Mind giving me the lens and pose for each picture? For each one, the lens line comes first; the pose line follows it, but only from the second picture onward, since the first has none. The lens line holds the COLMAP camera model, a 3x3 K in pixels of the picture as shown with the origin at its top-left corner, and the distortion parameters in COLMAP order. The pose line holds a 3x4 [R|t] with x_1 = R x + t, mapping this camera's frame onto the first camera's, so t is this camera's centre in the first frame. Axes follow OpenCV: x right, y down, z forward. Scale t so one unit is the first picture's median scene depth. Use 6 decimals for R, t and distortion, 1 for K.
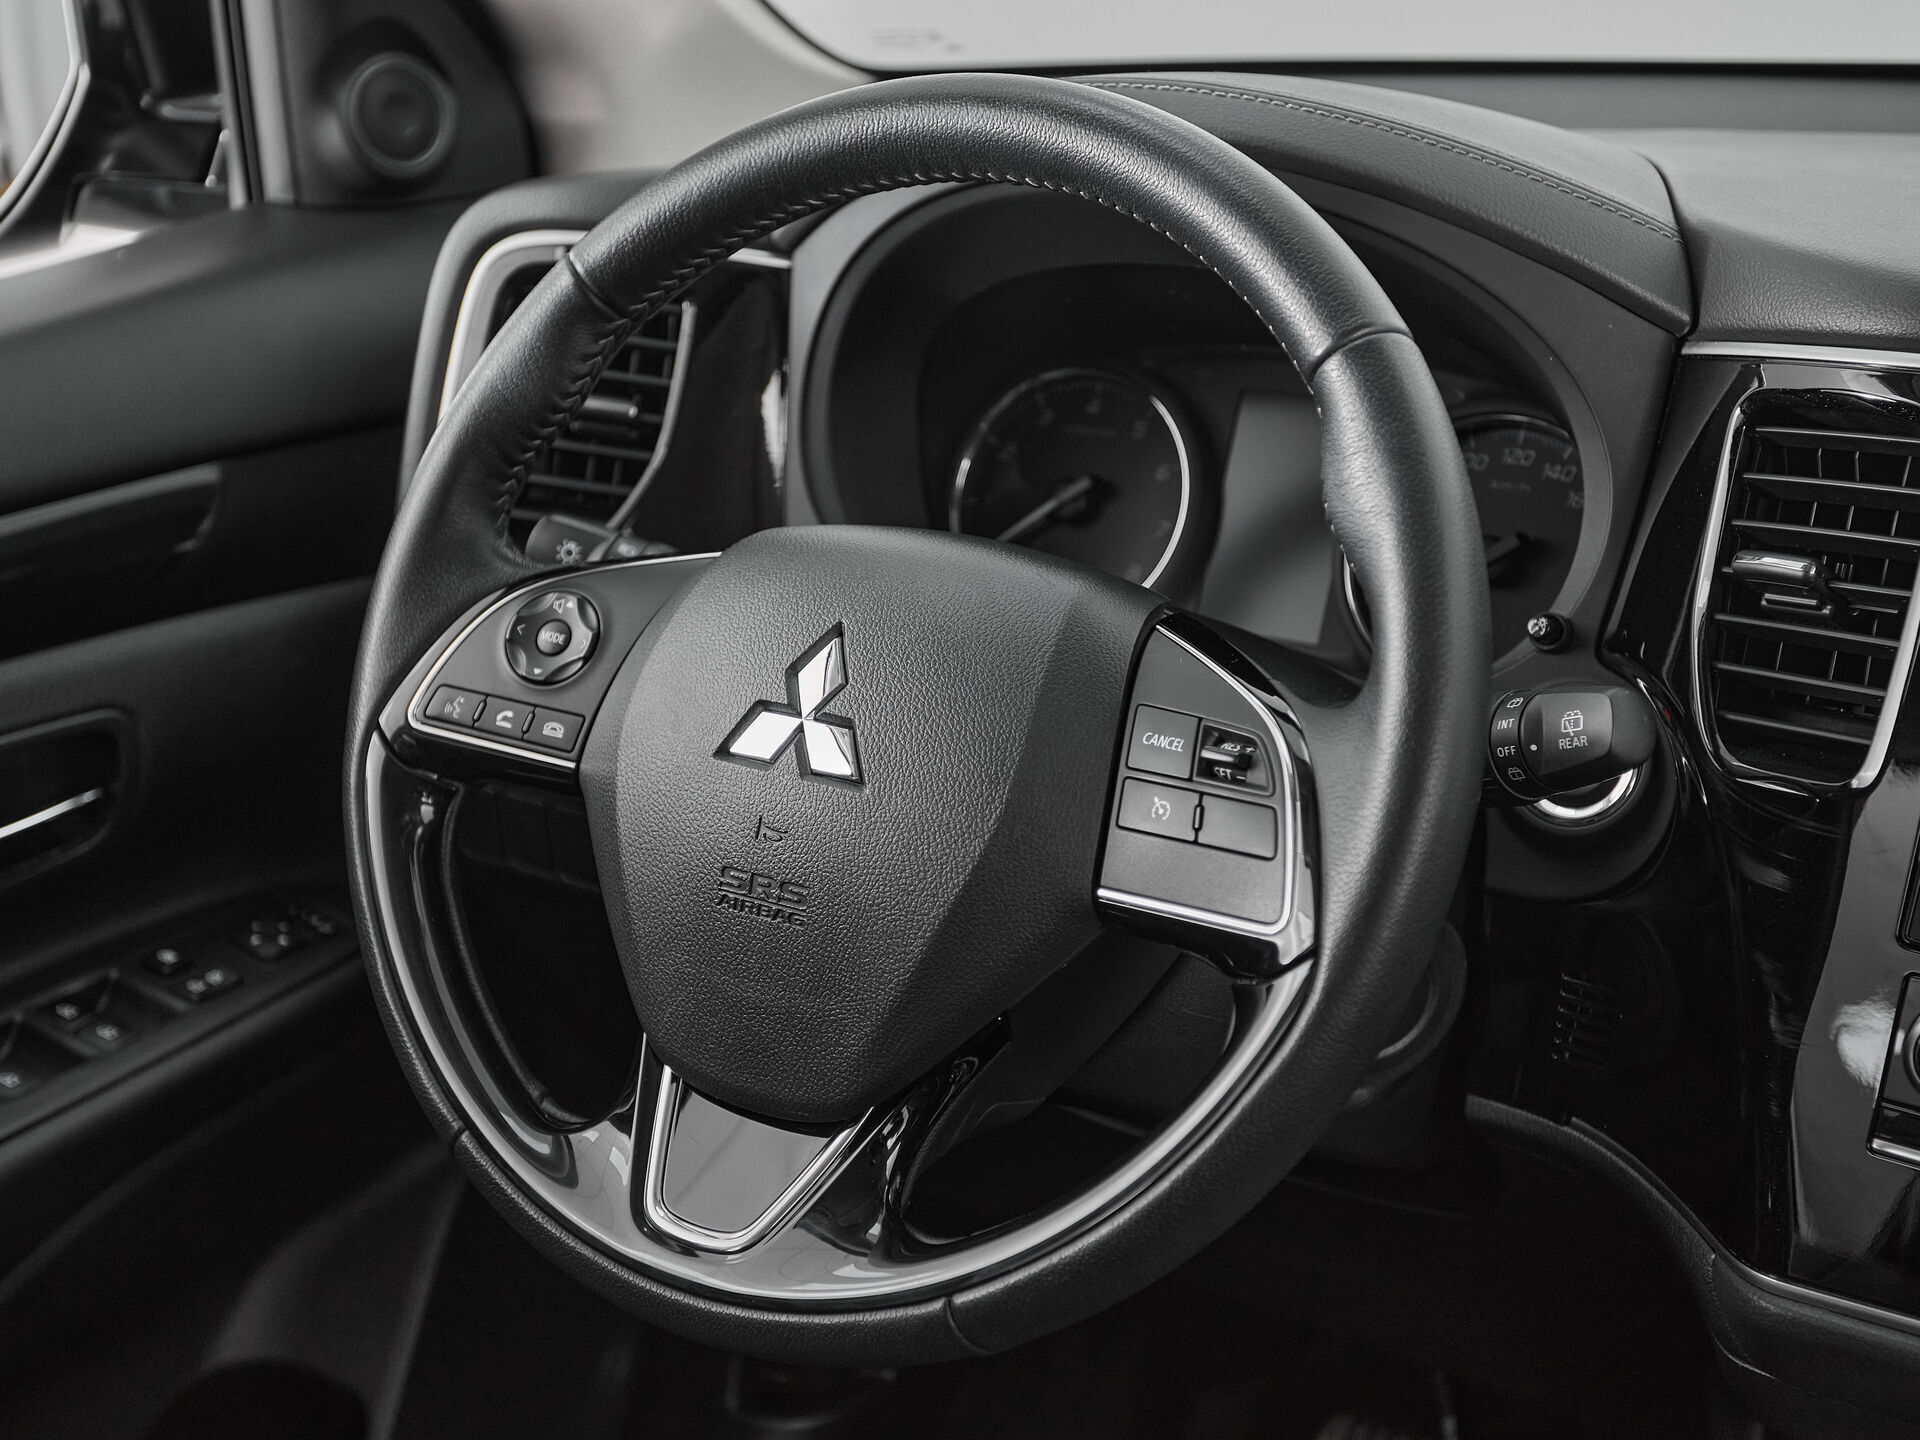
lens RADIAL K [[2625.7, 0, 899.1], [0, 2625.7, 773.0], [0, 0, 1]] dist [0.031681, 0.032434]
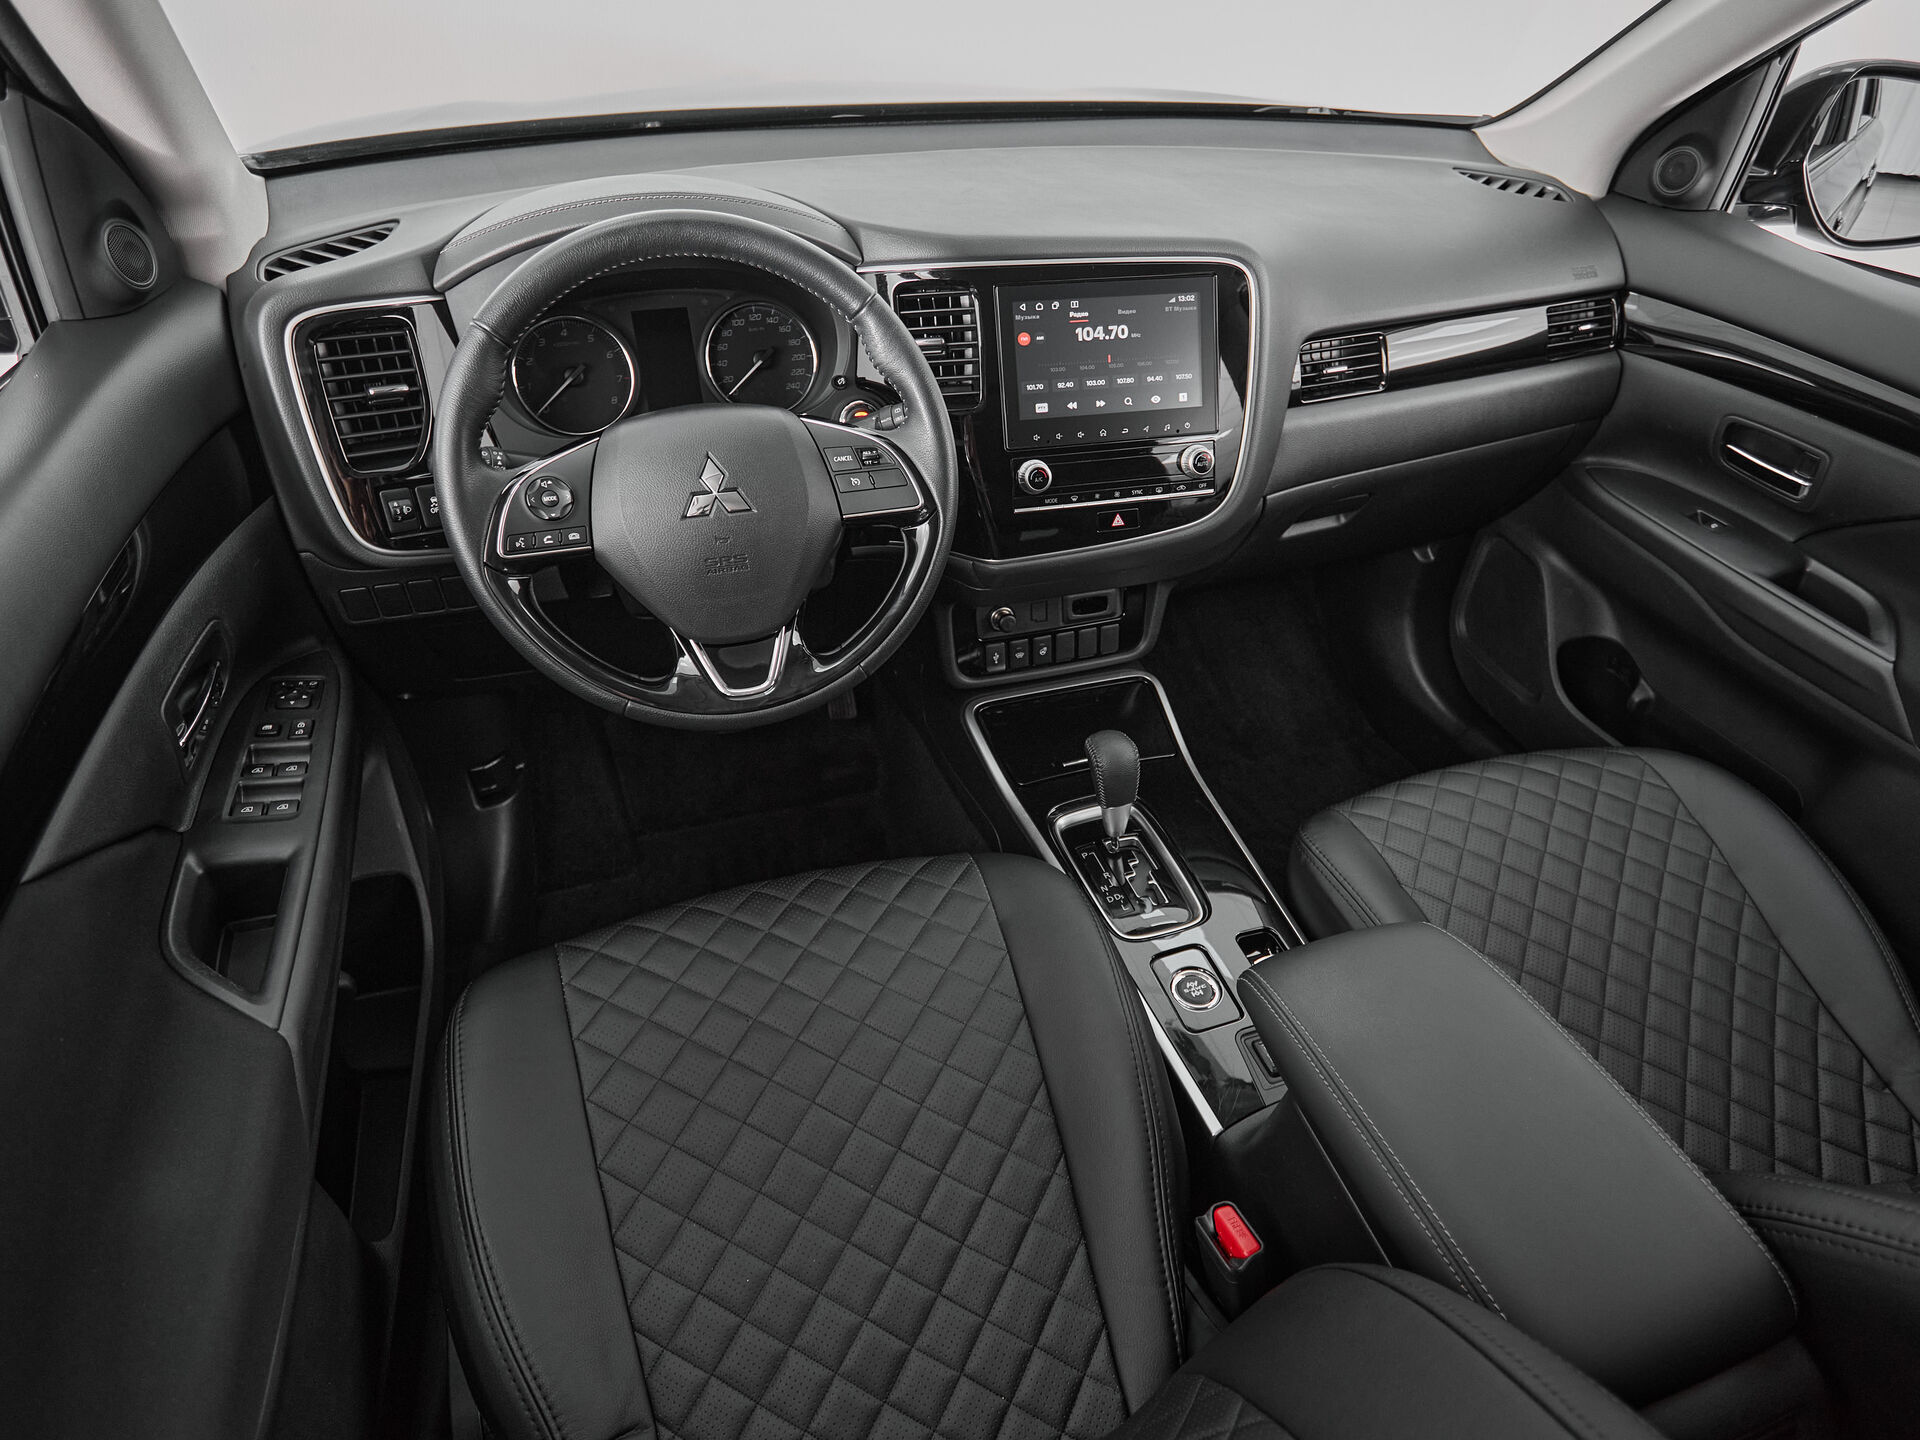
lens RADIAL K [[1096.8, 0, 996.8], [0, 1096.8, 734.9], [0, 0, 1]] dist [0.000176, 0.001100]
pose [[0.612541, -0.467581, 0.637308, -0.628359], [0.238857, 0.878073, 0.414651, -0.182755], [-0.753486, -0.101765, 0.649540, 0.064571]]
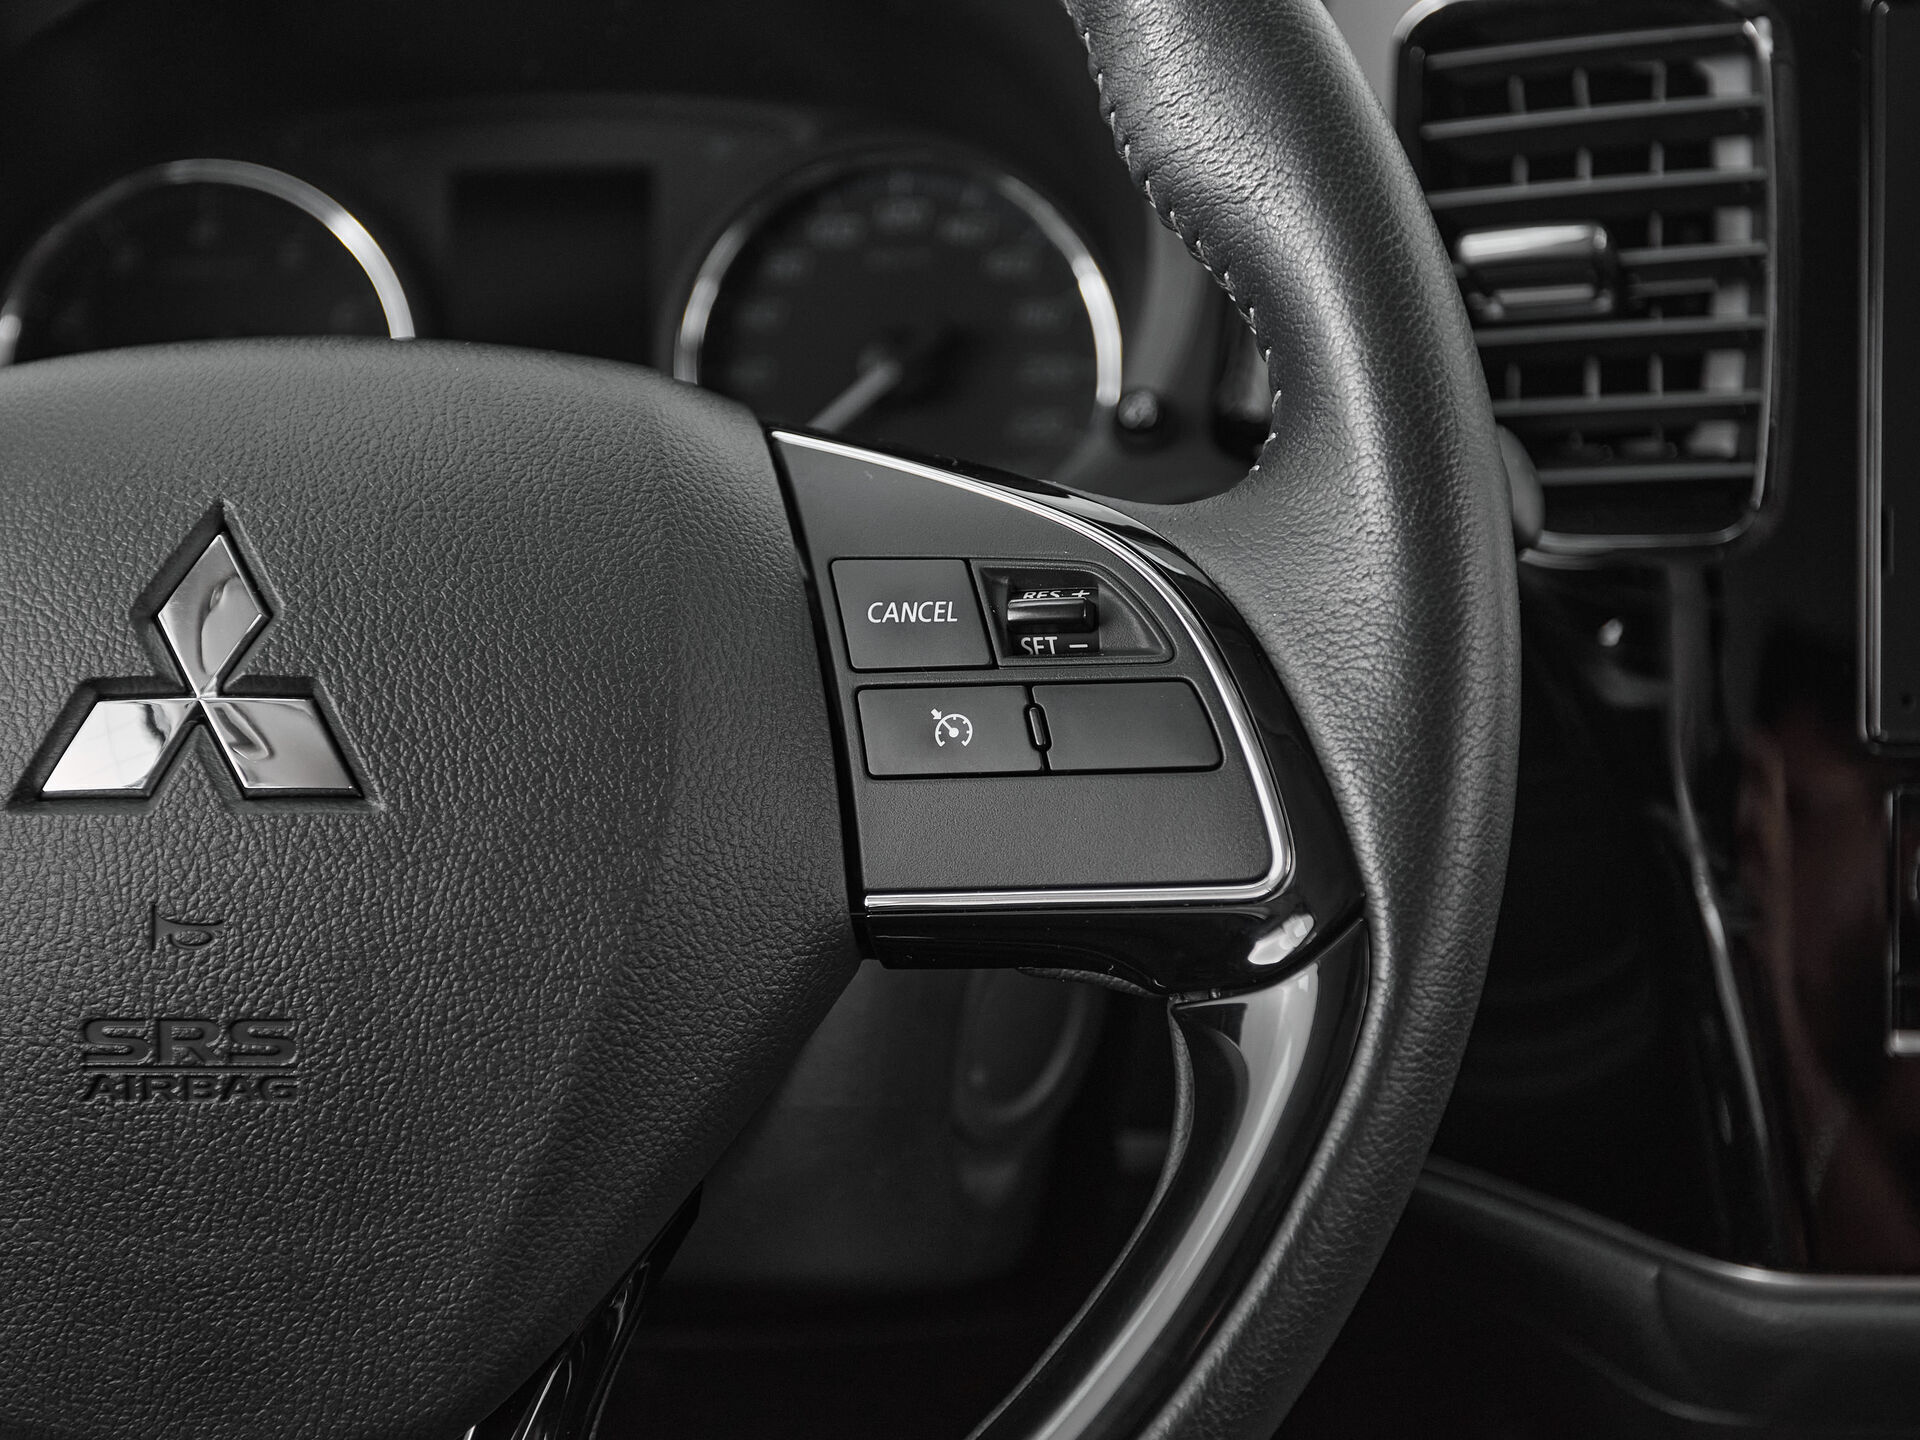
lens RADIAL K [[2878.0, 0, 870.0], [0, 2878.0, 764.3], [0, 0, 1]] dist [0.019475, 0.123763]
pose [[0.869047, -0.176824, 0.462051, -0.172915], [0.190120, 0.981595, 0.018063, 0.006216], [-0.456741, 0.072148, 0.886669, 0.425732]]
